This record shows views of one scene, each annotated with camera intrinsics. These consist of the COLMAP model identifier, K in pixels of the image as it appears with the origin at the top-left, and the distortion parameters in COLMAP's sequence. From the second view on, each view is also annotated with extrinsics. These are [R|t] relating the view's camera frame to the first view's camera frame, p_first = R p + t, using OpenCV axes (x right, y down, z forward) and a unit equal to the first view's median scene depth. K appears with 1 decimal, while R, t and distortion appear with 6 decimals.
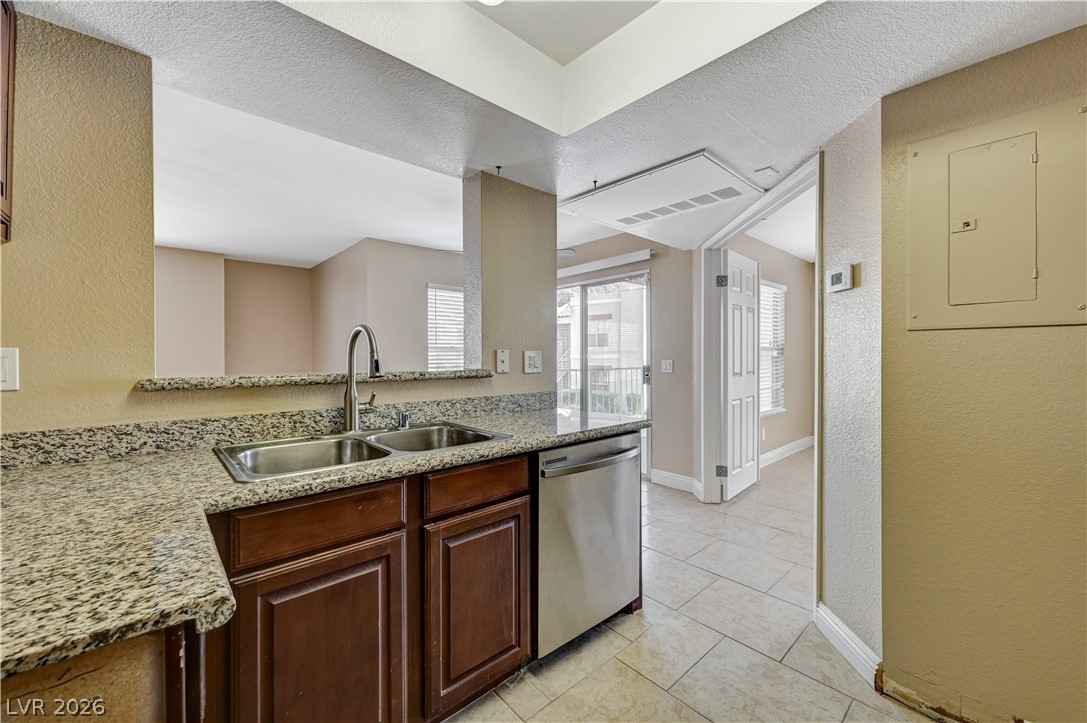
lens RADIAL K [[431.3, 0, 549.2], [0, 431.3, 358.8], [0, 0, 1]] dist [0.000665, 0.000158]
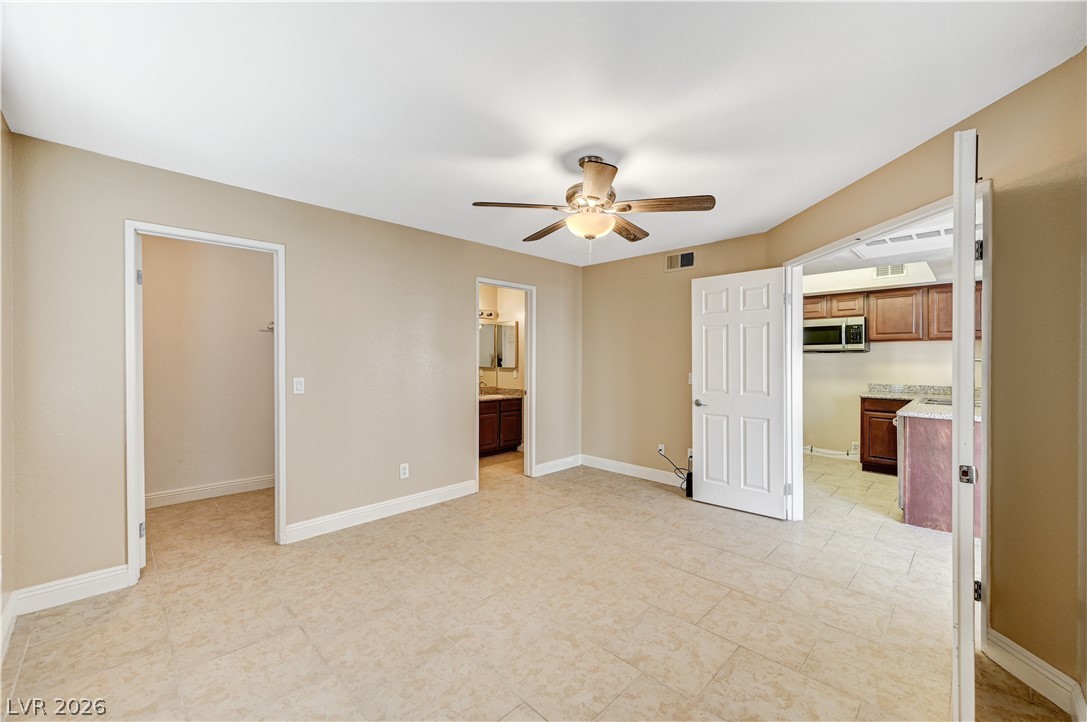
lens RADIAL K [[428.9, 0, 548.9], [0, 428.9, 361.2], [0, 0, 1]] dist [0.002158, 0.000646]
pose [[-0.998991, 0.002129, -0.044863, 1.693242], [0.001542, 0.999913, 0.013101, -0.077003], [0.044887, 0.013019, -0.998907, 2.645175]]
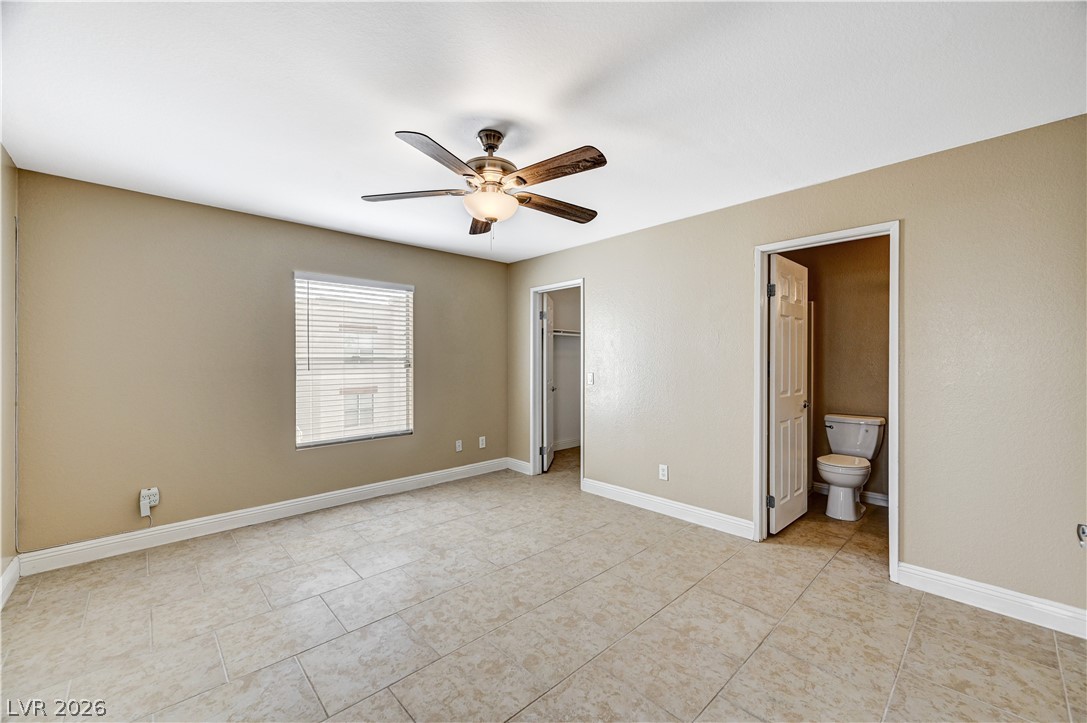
lens RADIAL K [[428.9, 0, 548.9], [0, 428.9, 361.7], [0, 0, 1]] dist [0.002158, 0.000646]
pose [[-0.018343, -0.000064, 0.999832, 0.431857], [0.005282, 0.999986, 0.000161, -0.054150], [-0.999818, 0.005284, -0.018342, 1.306391]]
